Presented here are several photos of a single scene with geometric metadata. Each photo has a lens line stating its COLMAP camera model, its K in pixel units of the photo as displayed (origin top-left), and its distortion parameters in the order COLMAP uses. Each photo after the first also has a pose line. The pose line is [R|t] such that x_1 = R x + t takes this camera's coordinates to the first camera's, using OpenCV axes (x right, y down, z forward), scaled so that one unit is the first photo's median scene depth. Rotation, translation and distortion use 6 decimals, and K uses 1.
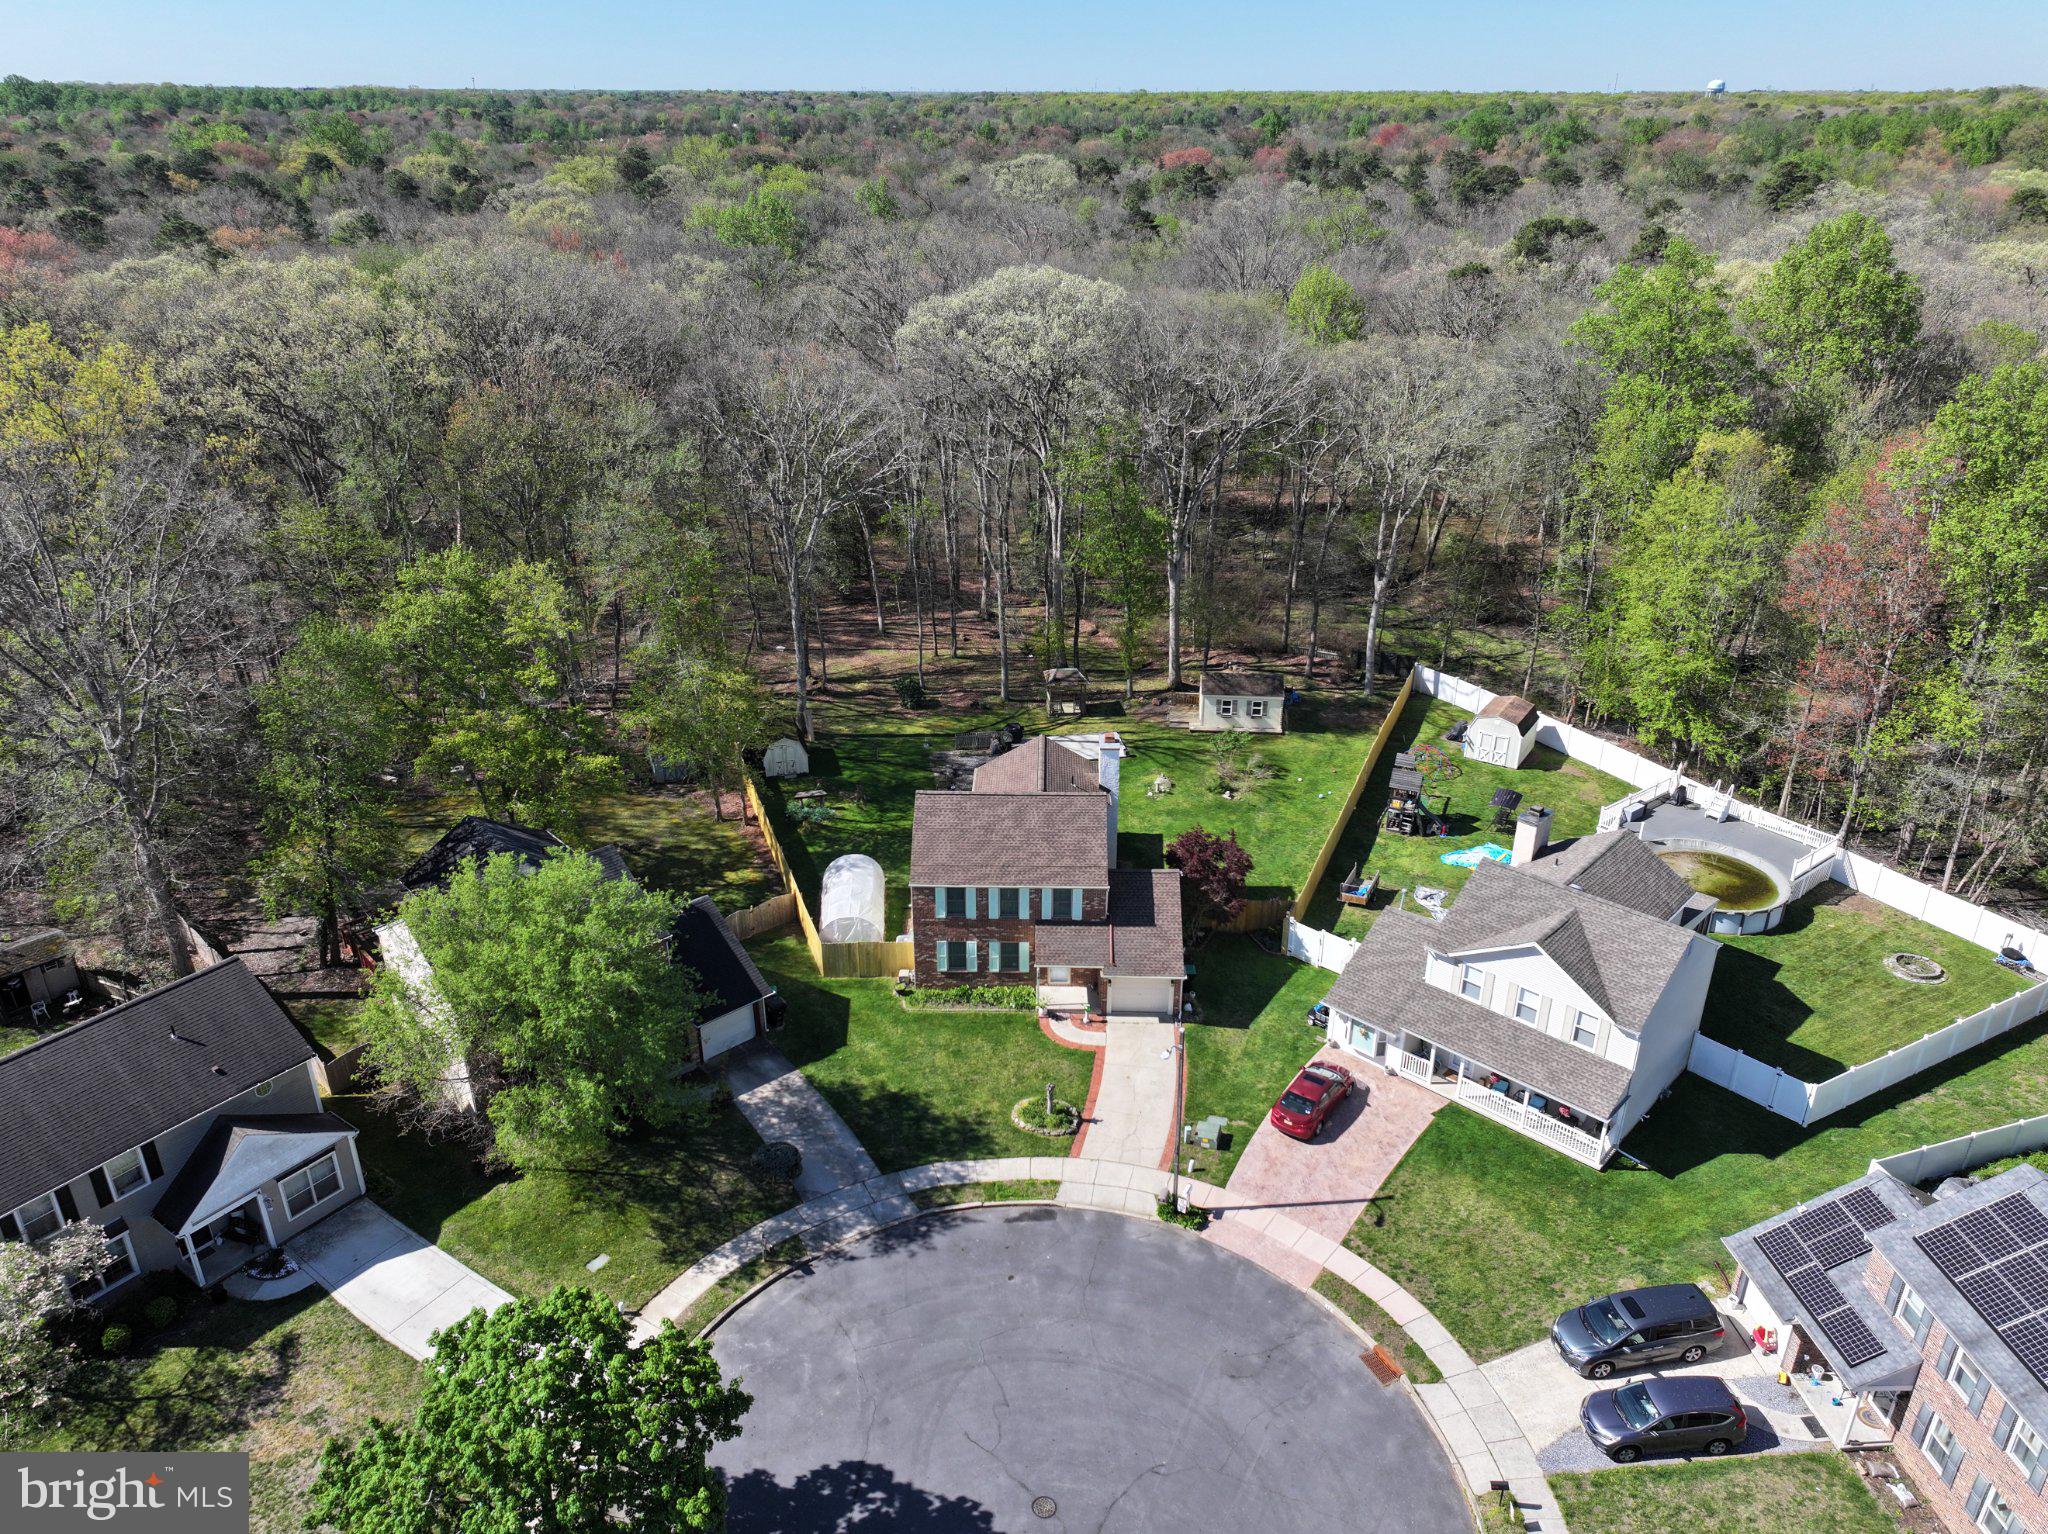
lens RADIAL K [[1431.7, 0, 1024.8], [0, 1431.7, 776.0], [0, 0, 1]] dist [-0.016803, 0.023487]
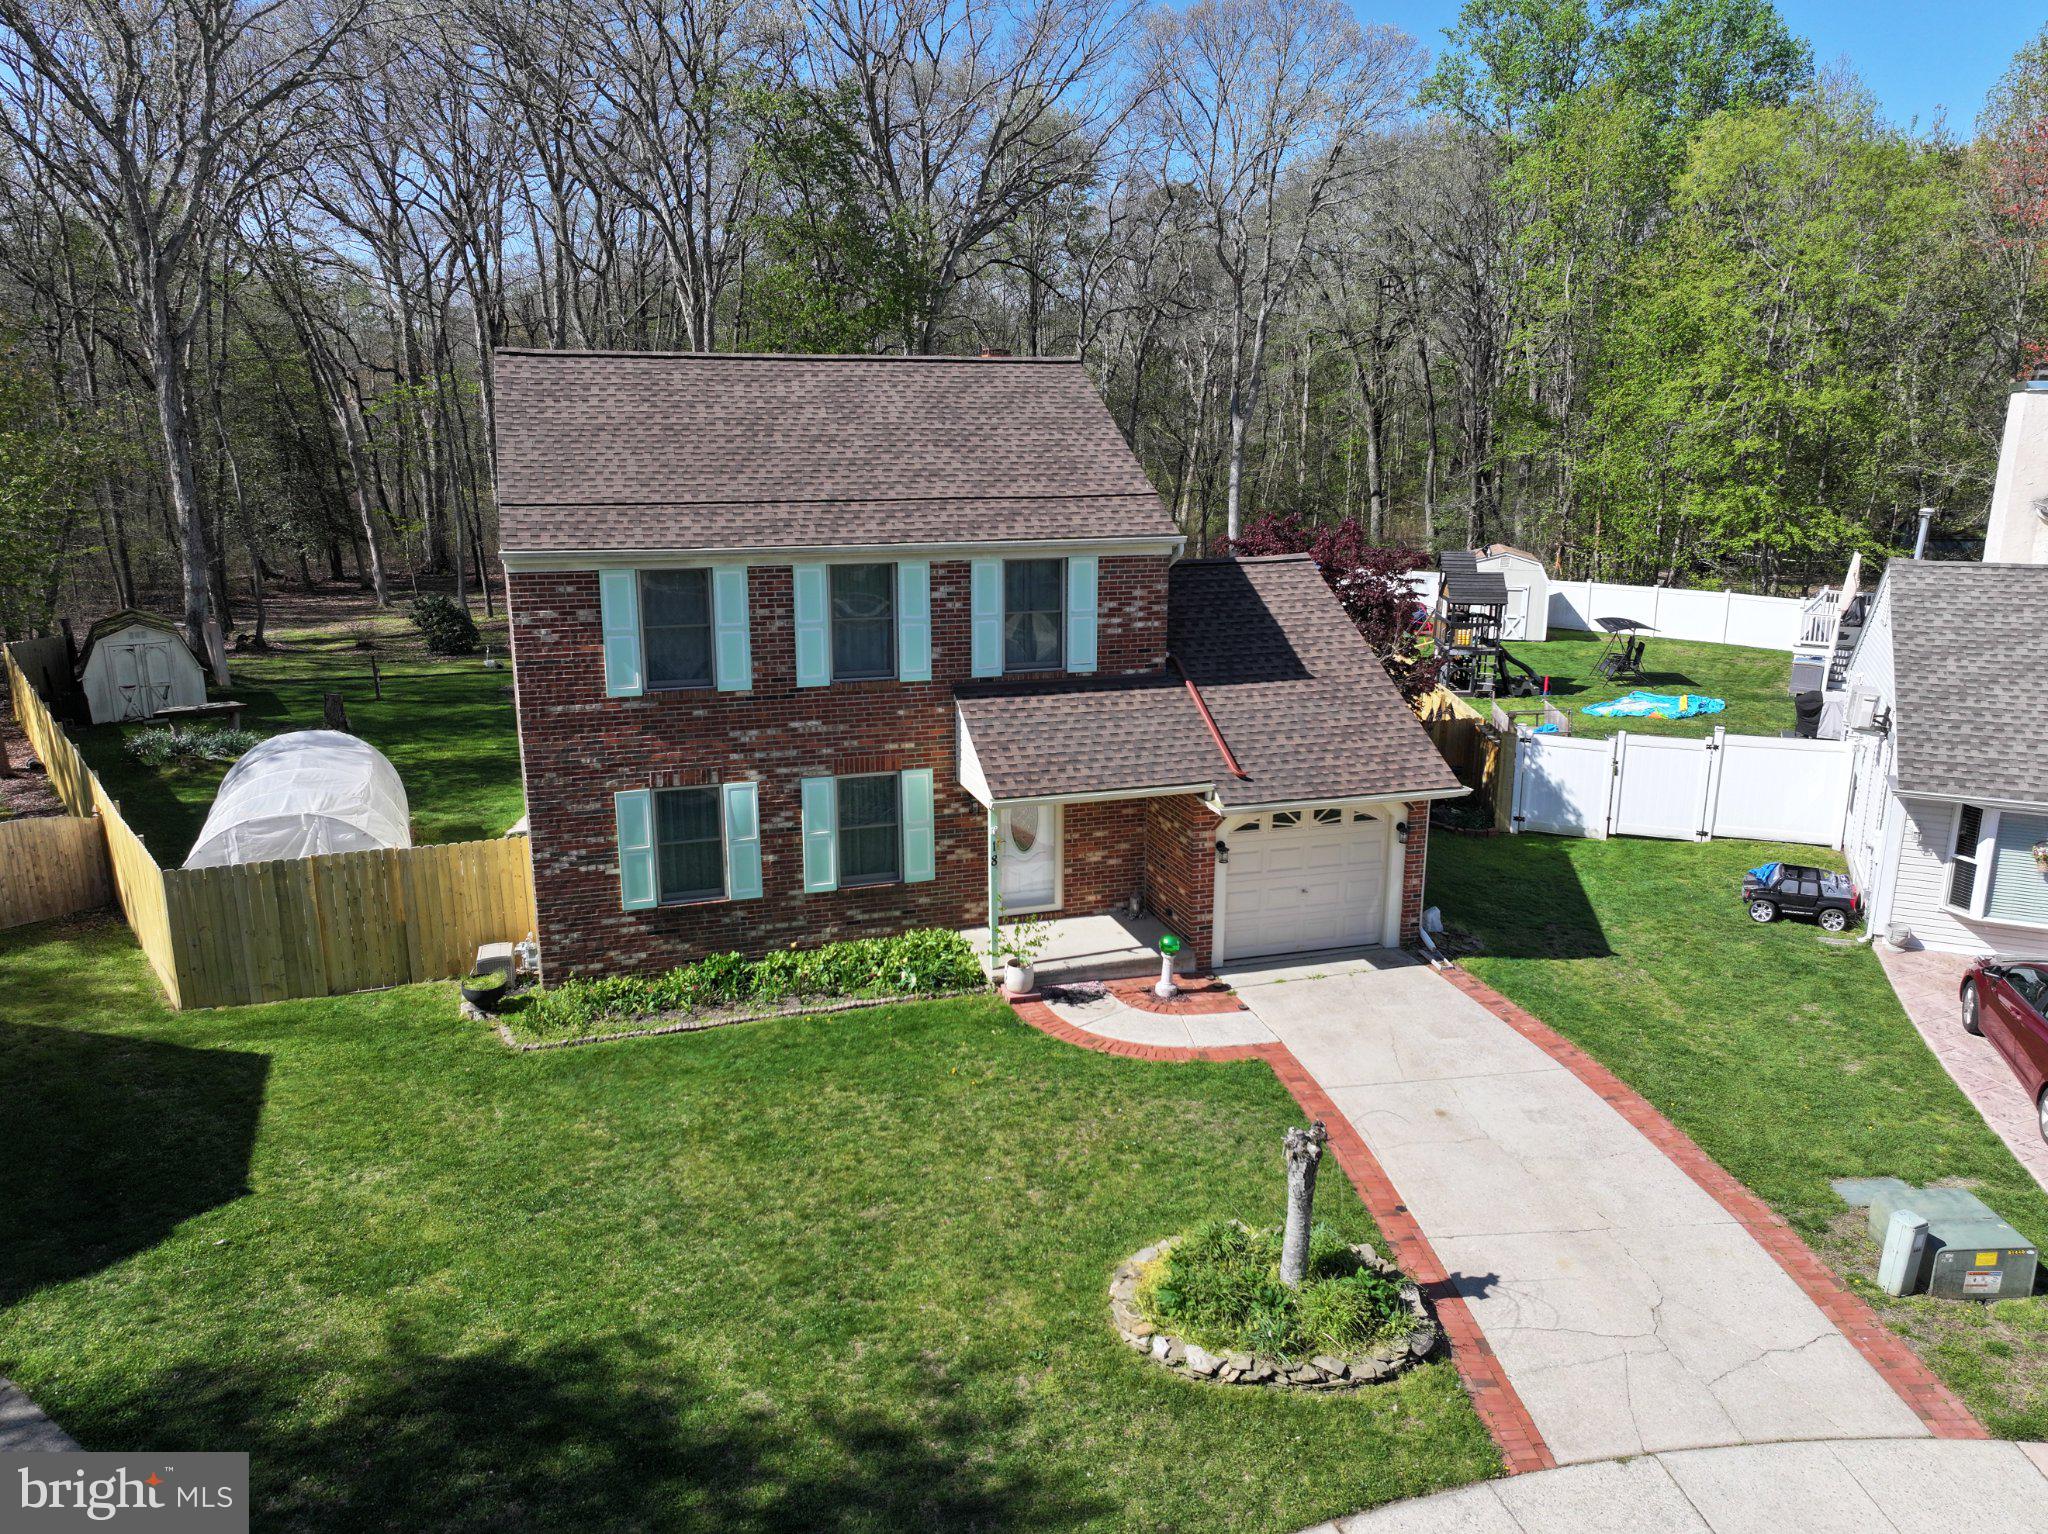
lens RADIAL K [[1431.7, 0, 1020.5], [0, 1431.7, 764.7], [0, 0, 1]] dist [-0.016803, 0.023487]
pose [[0.946820, -0.074349, 0.313057, -0.074564], [0.138925, 0.972039, -0.189317, 0.177223], [-0.290228, 0.222740, 0.930674, 0.722827]]
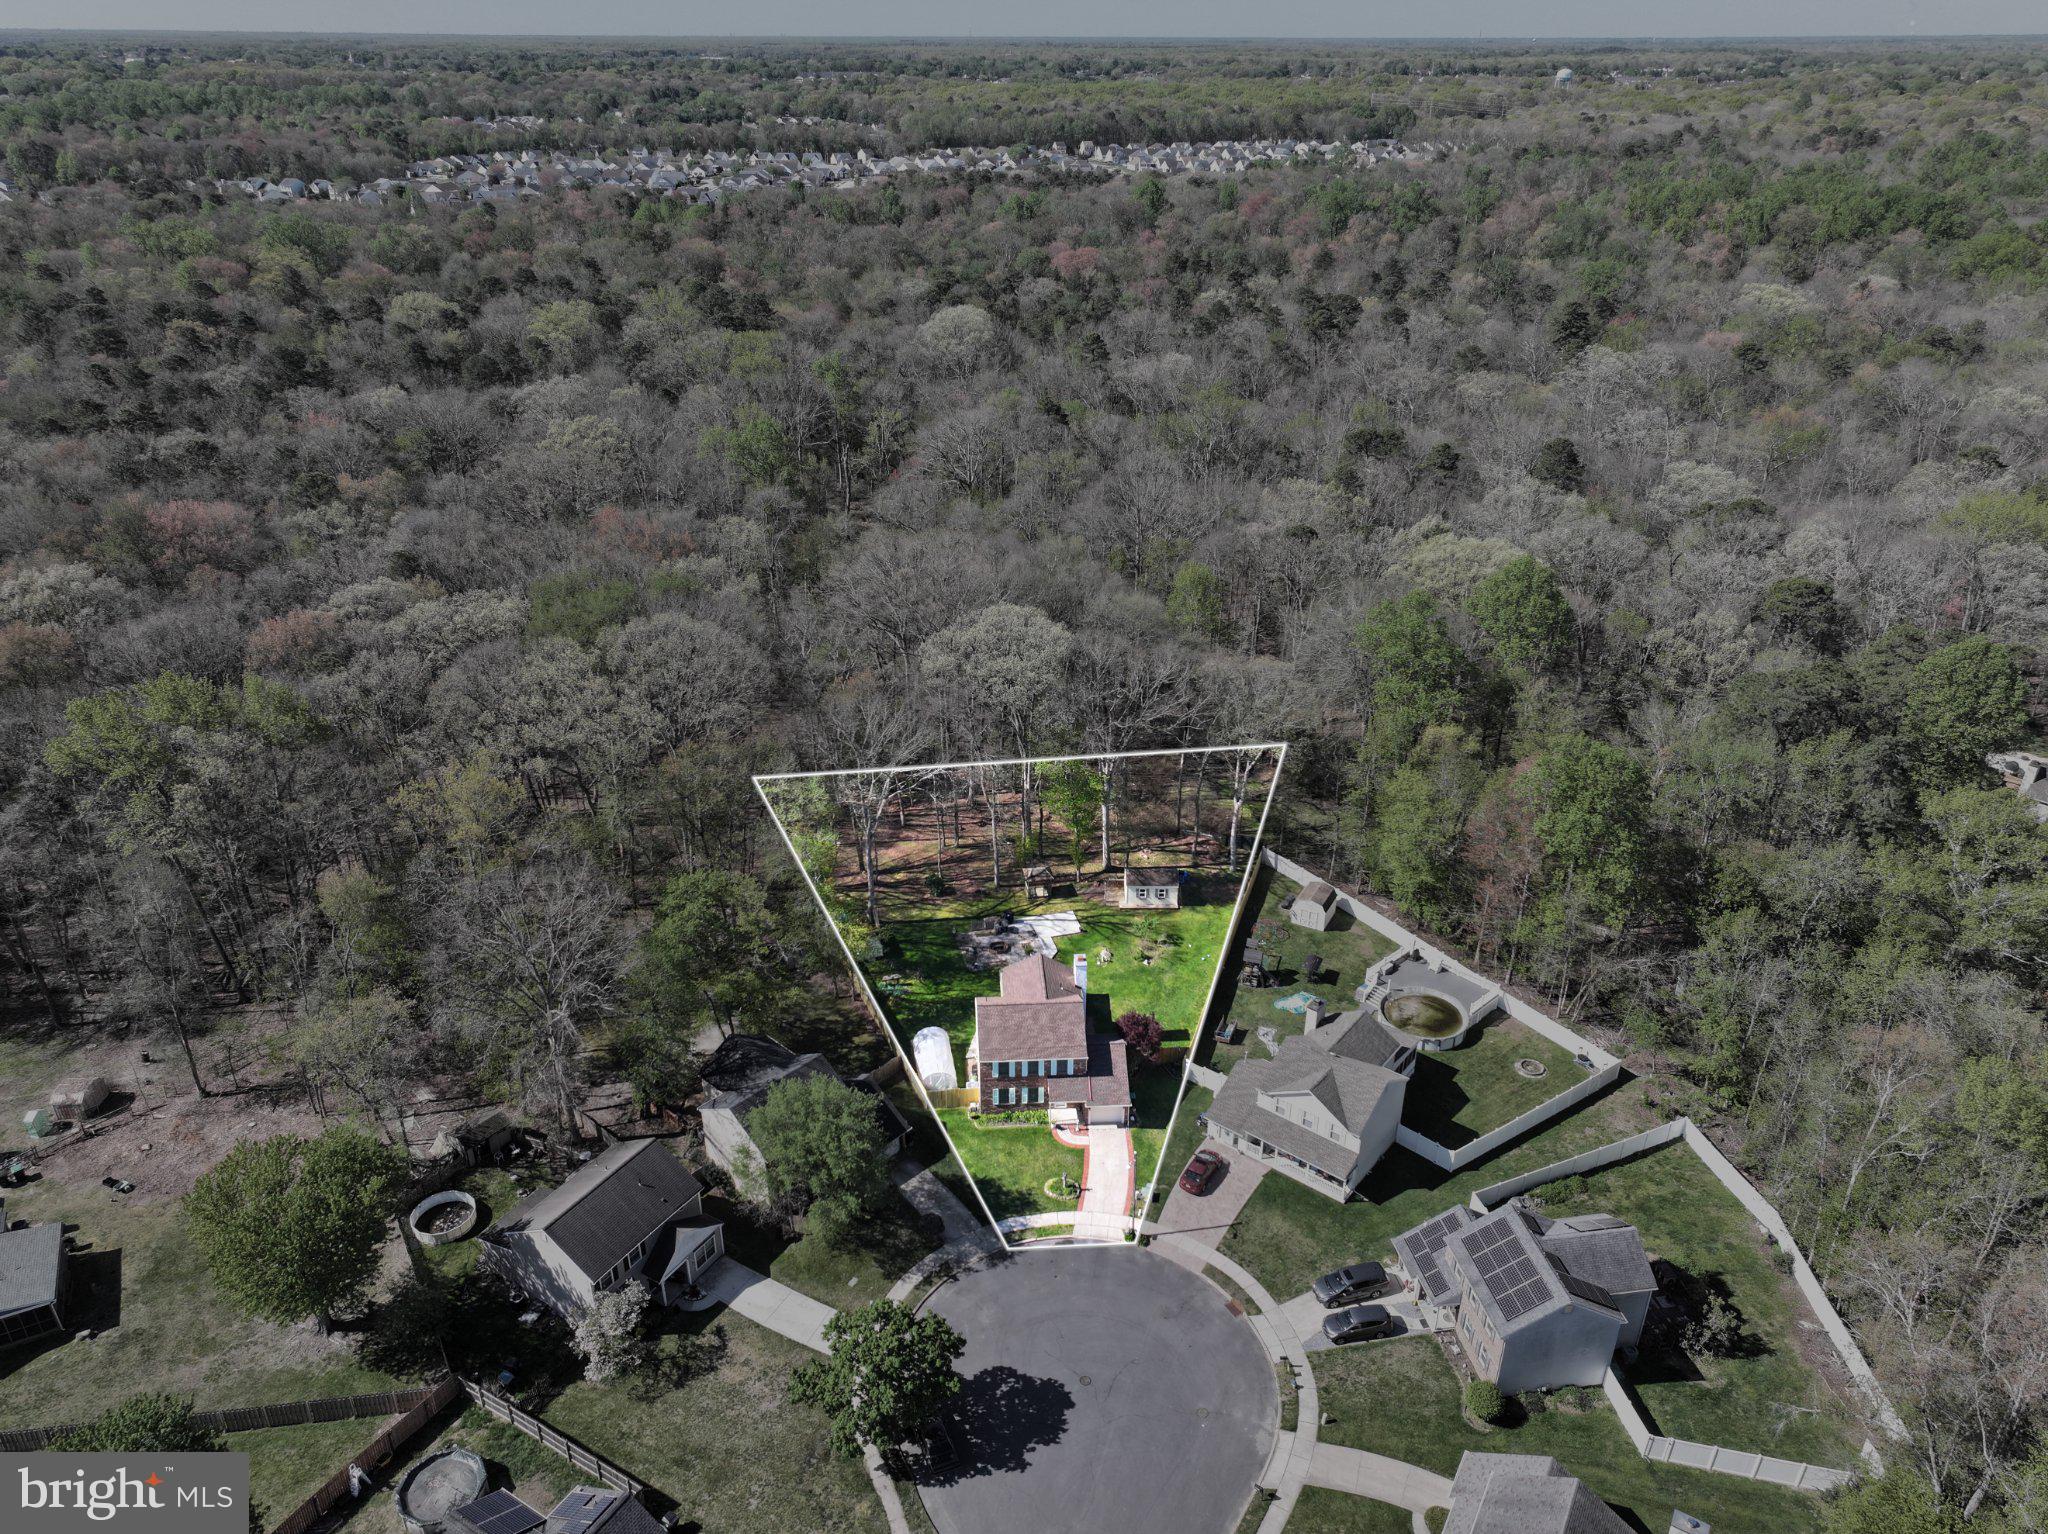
lens RADIAL K [[1463.2, 0, 1011.8], [0, 1463.2, 759.0], [0, 0, 1]] dist [-0.010960, 0.001183]
pose [[0.997306, -0.039092, 0.062068, -0.138529], [0.036969, 0.998704, 0.034983, -0.370528], [-0.063355, -0.032594, 0.997459, -0.845034]]
